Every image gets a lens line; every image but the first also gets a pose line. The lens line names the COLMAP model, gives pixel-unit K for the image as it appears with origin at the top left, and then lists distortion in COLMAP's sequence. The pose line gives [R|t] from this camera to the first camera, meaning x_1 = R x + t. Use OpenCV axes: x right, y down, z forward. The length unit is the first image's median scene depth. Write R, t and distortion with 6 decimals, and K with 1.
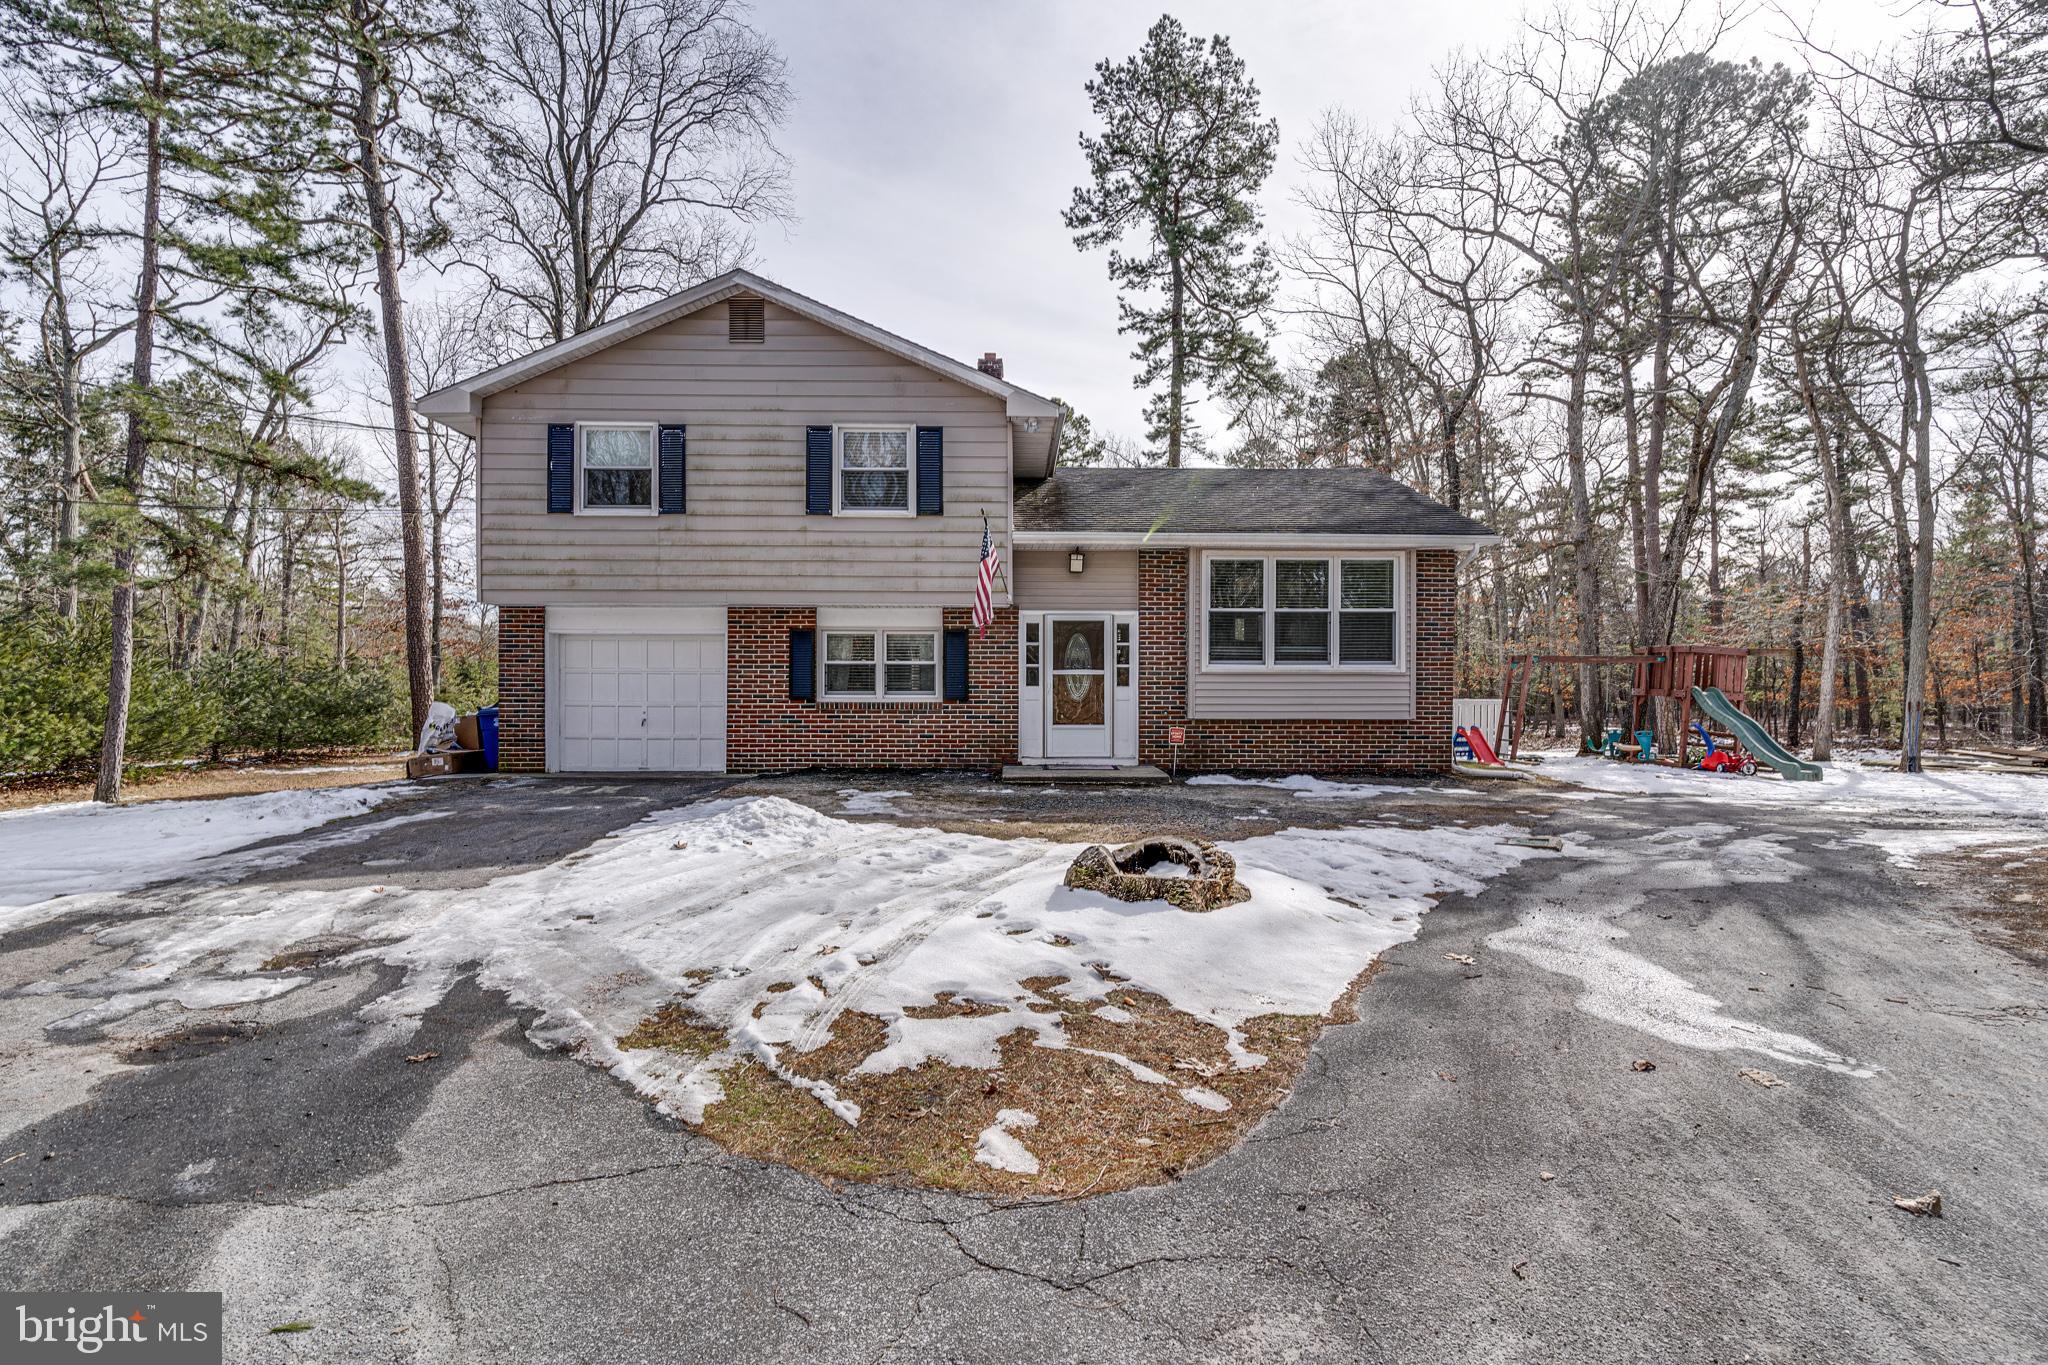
lens RADIAL K [[987.2, 0, 1024.0], [0, 987.2, 682.5], [0, 0, 1]] dist [-0.000190, -0.000393]
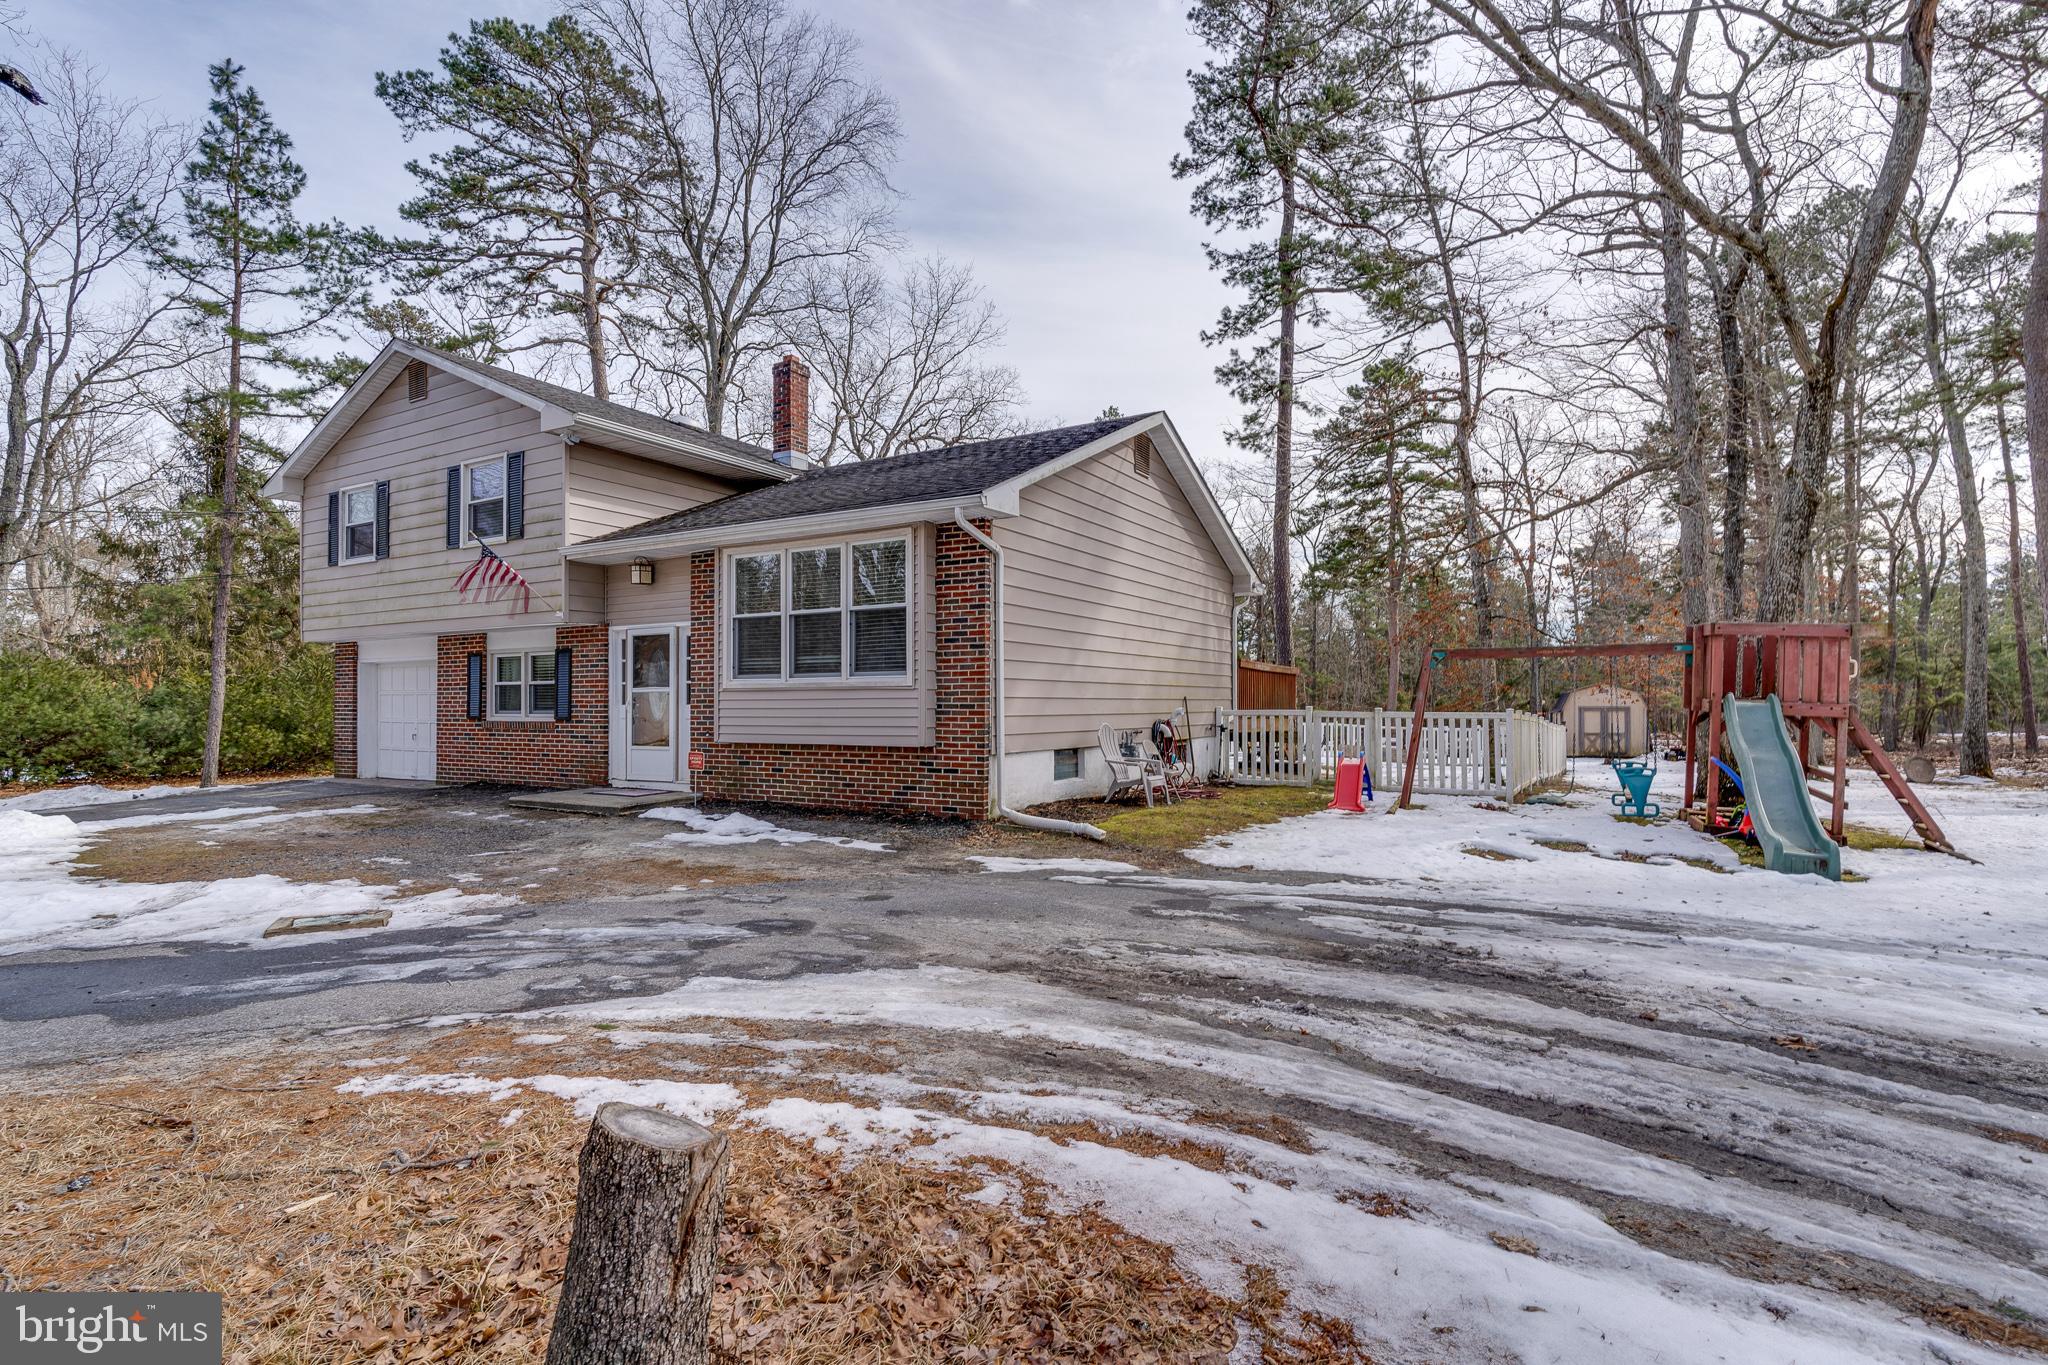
lens RADIAL K [[987.2, 0, 1024.0], [0, 987.2, 682.5], [0, 0, 1]] dist [-0.000190, -0.000393]
pose [[0.846939, -0.015747, -0.531458, 0.856081], [0.010295, 0.999860, -0.013218, -0.001537], [0.531591, 0.005724, 0.846982, 0.395535]]
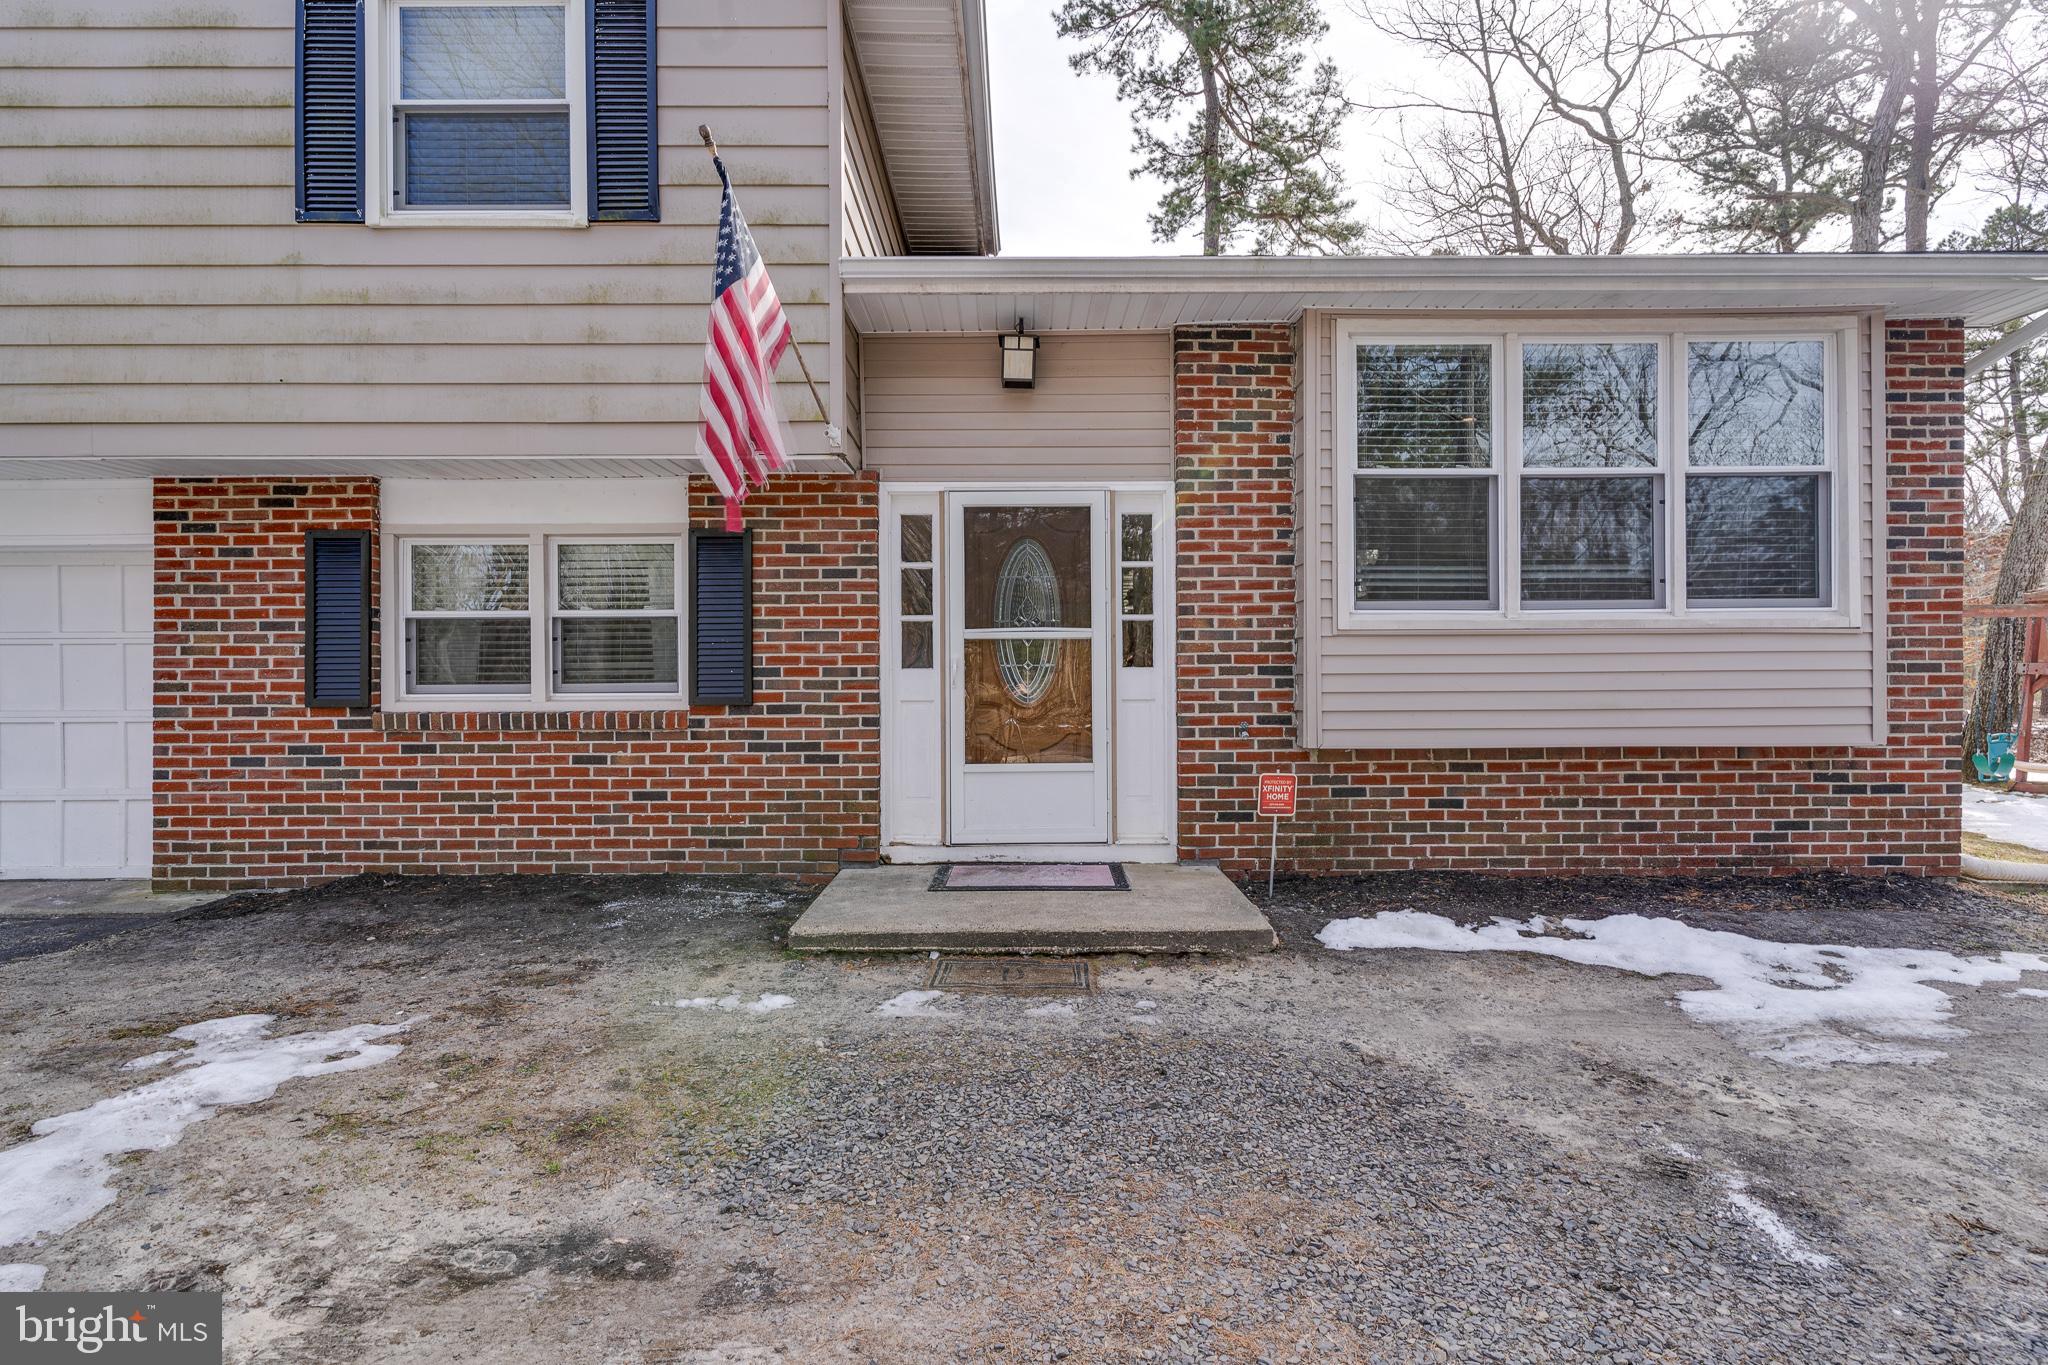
lens RADIAL K [[973.6, 0, 1023.1], [0, 973.6, 664.1], [0, 0, 1]] dist [-0.004859, -0.000556]
pose [[0.999759, -0.006837, -0.020864, 0.061874], [0.006941, 0.999964, 0.004933, 0.000103], [0.020829, -0.005076, 0.999770, 0.602373]]
